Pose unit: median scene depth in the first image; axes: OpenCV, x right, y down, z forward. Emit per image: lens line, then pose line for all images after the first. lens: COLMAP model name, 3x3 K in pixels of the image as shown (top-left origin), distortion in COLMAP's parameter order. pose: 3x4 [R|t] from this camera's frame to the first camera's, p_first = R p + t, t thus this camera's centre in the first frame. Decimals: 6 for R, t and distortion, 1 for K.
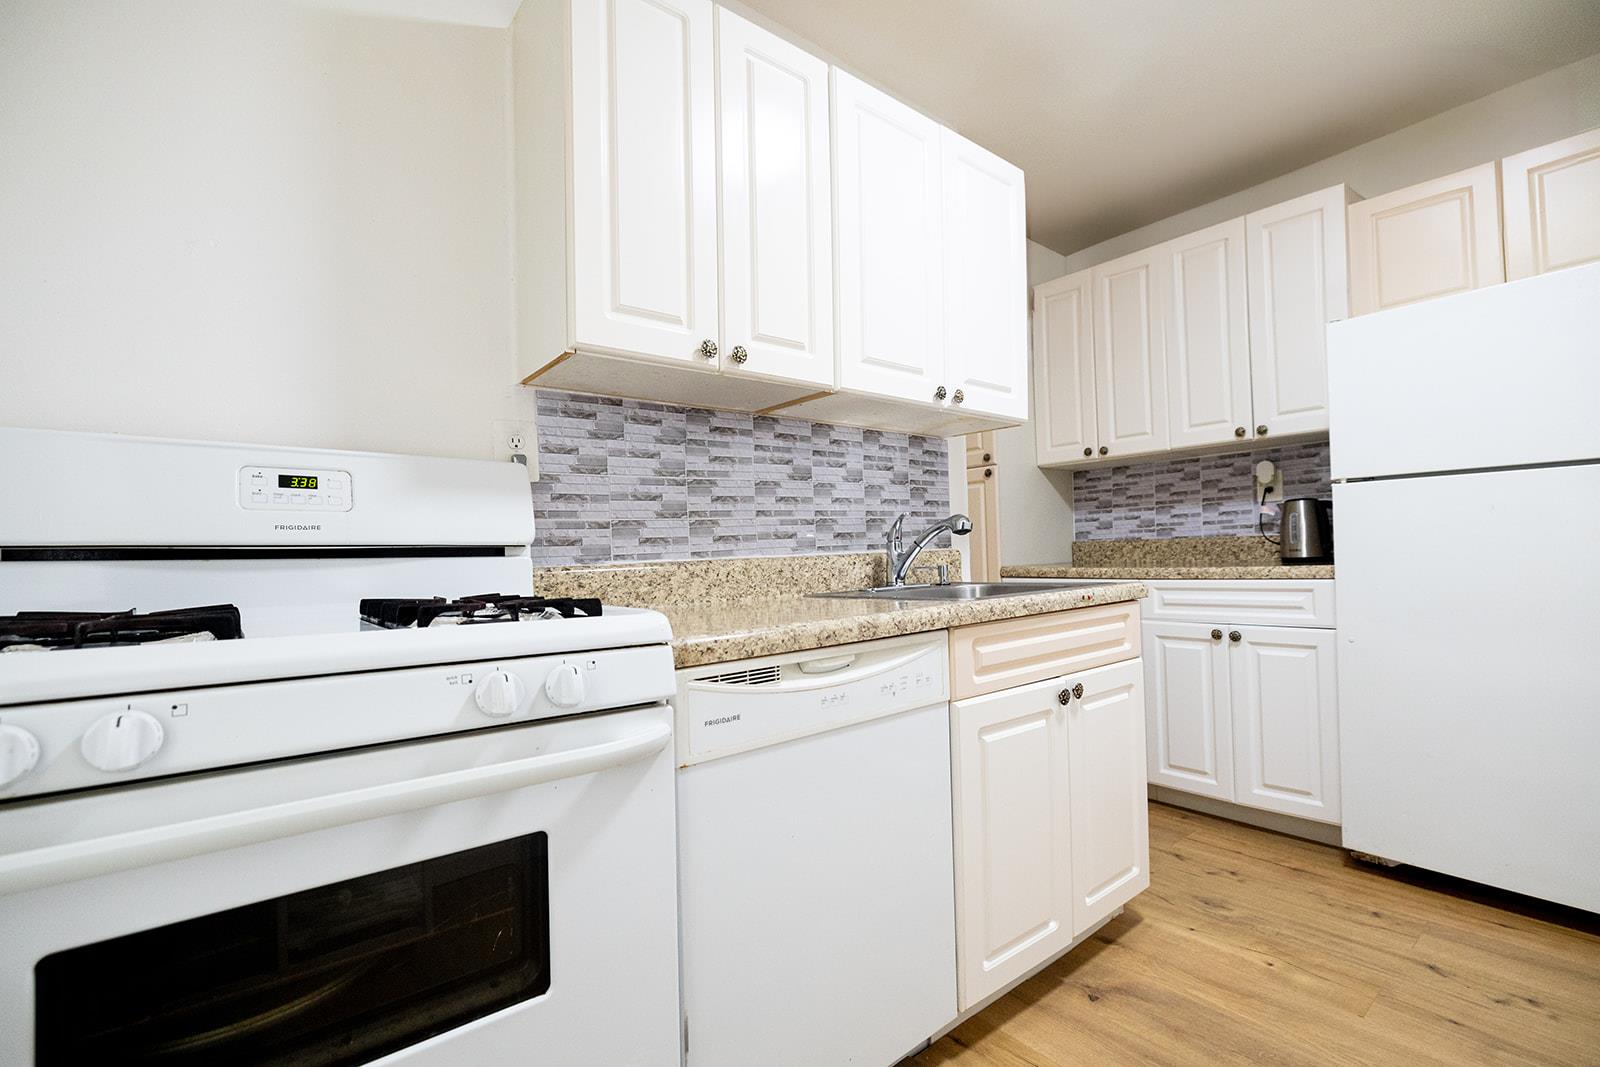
lens RADIAL K [[692.3, 0, 798.2], [0, 692.3, 541.6], [0, 0, 1]] dist [-0.003241, -0.000360]
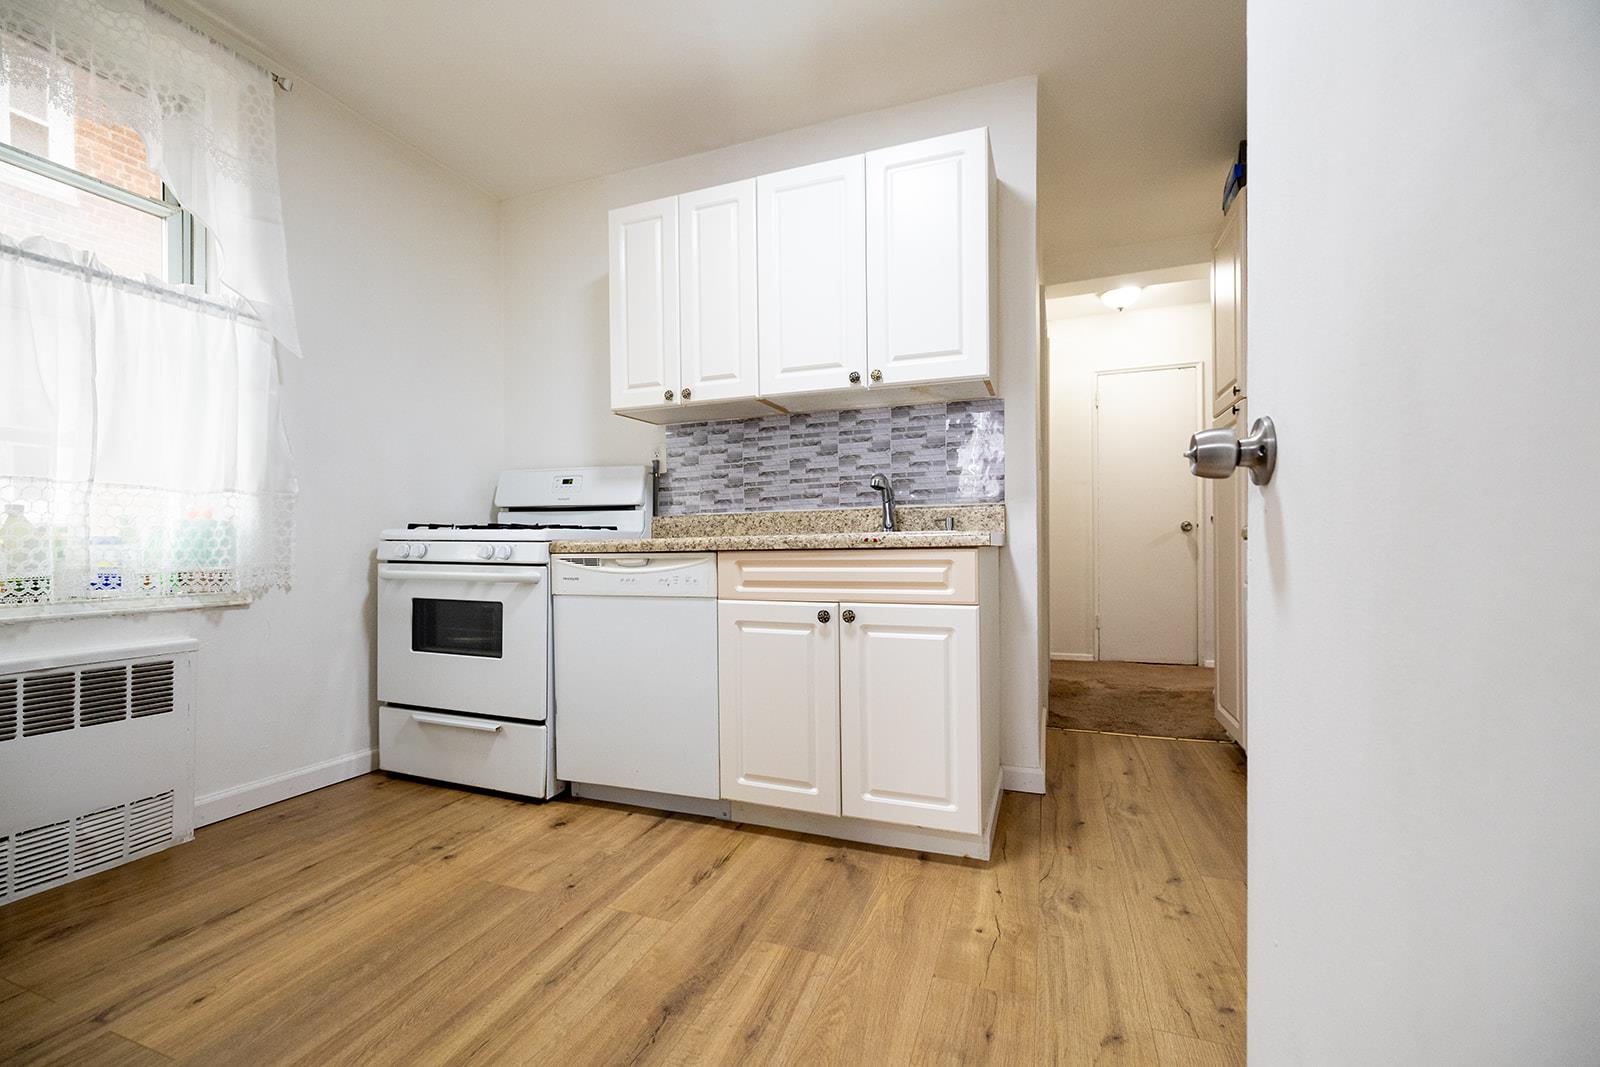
lens RADIAL K [[645.2, 0, 800.0], [0, 645.2, 533.5], [0, 0, 1]] dist [0.000027, -0.000012]
pose [[0.524414, 0.015420, -0.851324, 1.202443], [0.010852, 0.999634, 0.024791, 0.038802], [0.851394, -0.022239, 0.524055, 0.312004]]
